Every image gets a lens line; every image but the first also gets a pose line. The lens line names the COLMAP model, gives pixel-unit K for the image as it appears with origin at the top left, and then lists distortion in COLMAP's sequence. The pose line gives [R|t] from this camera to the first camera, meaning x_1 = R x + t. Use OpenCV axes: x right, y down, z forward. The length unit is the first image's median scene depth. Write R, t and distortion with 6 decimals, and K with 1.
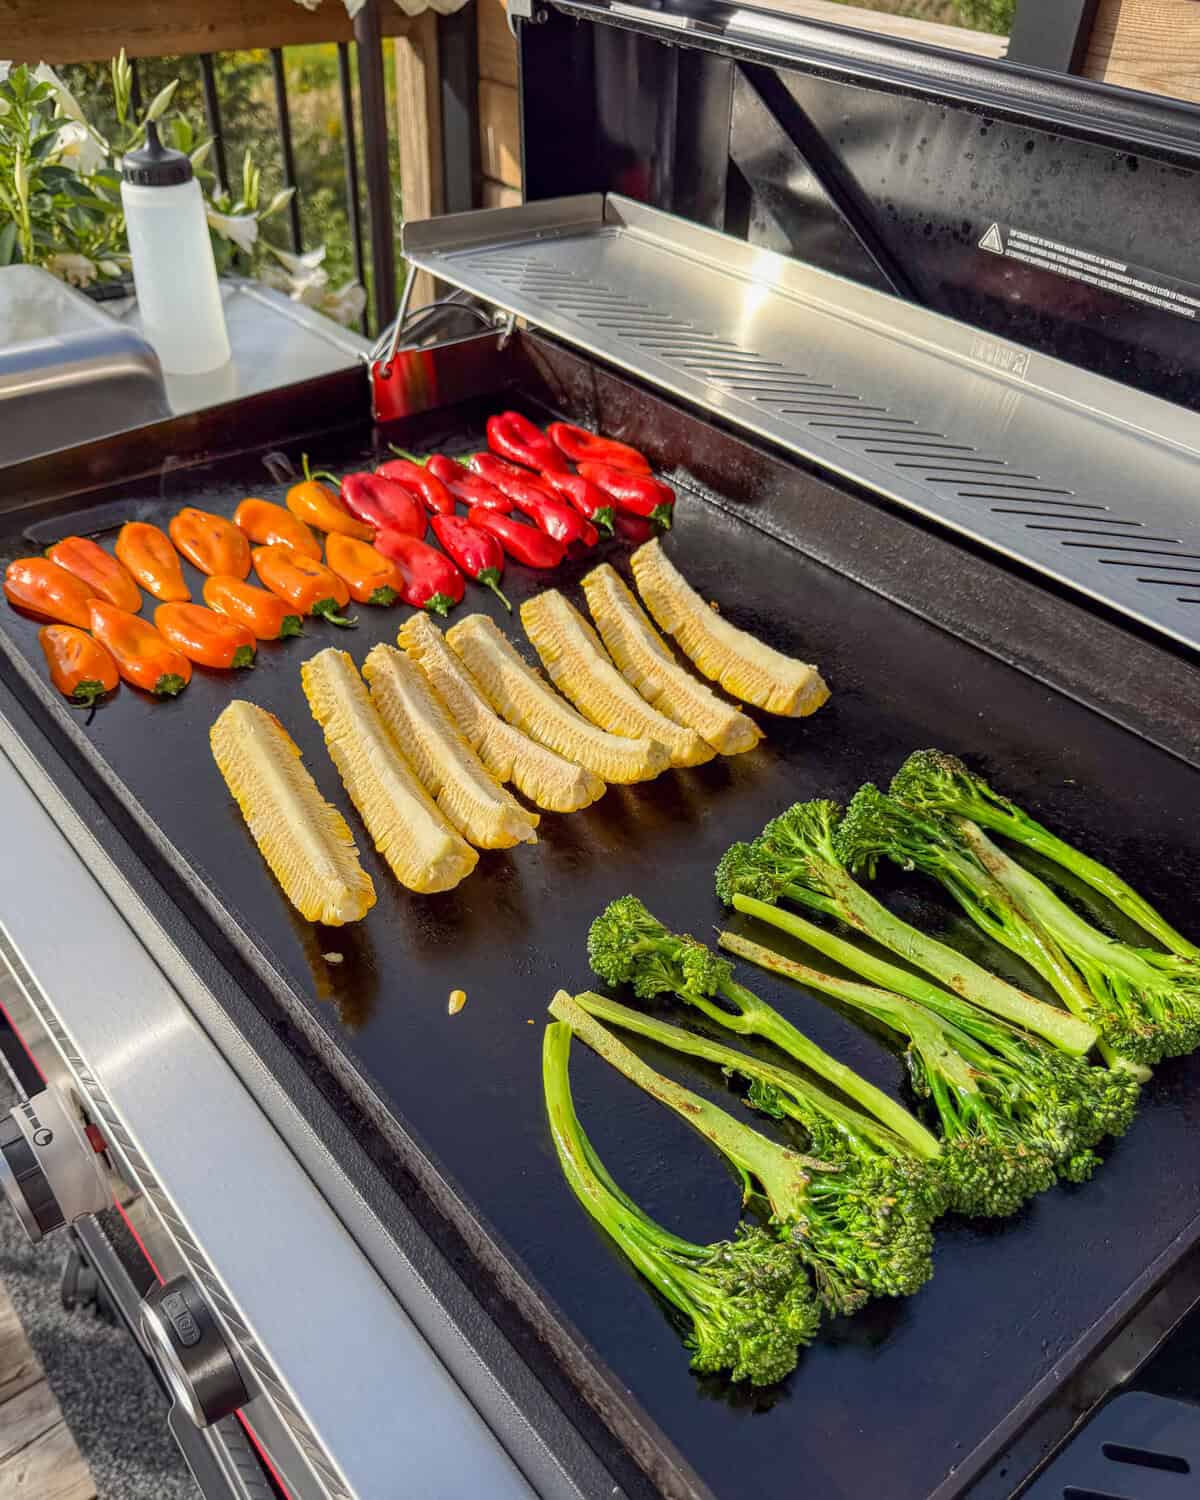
lens RADIAL K [[1116.3, 0, 598.7], [0, 1116.3, 751.3], [0, 0, 1]] dist [-0.014790, -0.008680]
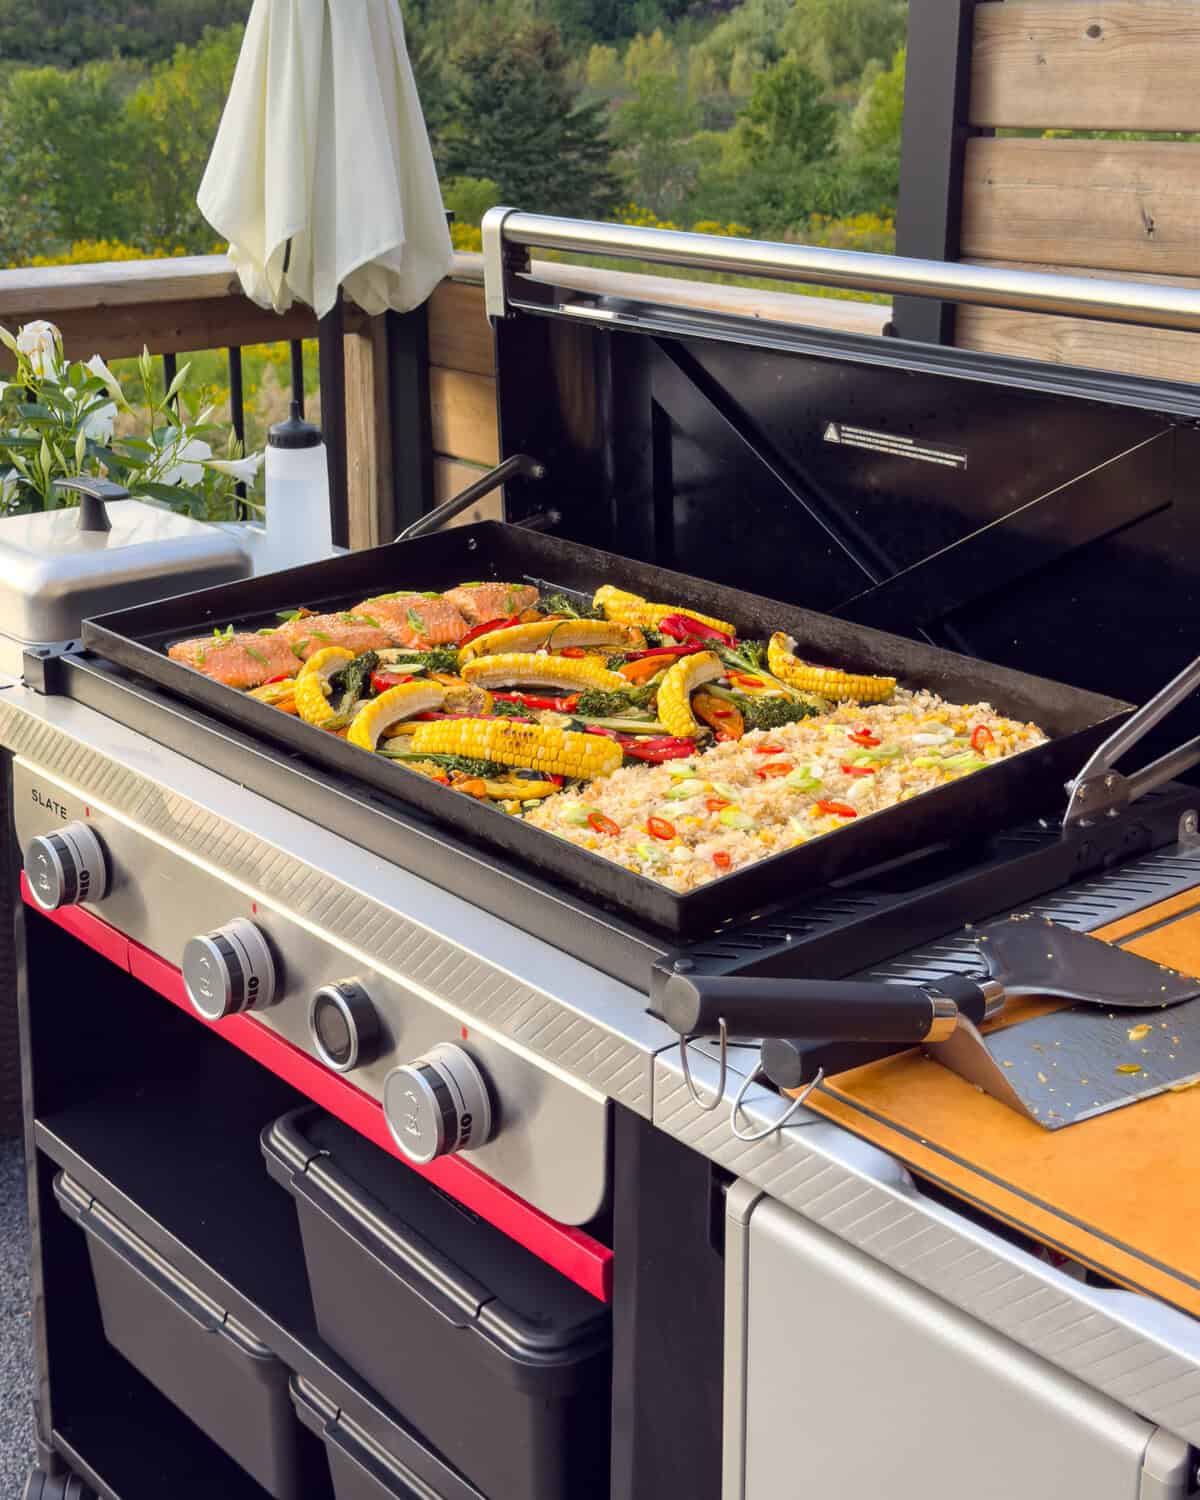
lens RADIAL K [[2093.4, 0, 600.0], [0, 2093.4, 748.3], [0, 0, 1]] dist [0.022002, 0.000000]
pose [[0.998093, -0.052679, 0.032161, -0.057621], [0.060766, 0.930021, -0.362447, 0.911570], [-0.010817, 0.363711, 0.931449, -1.423606]]
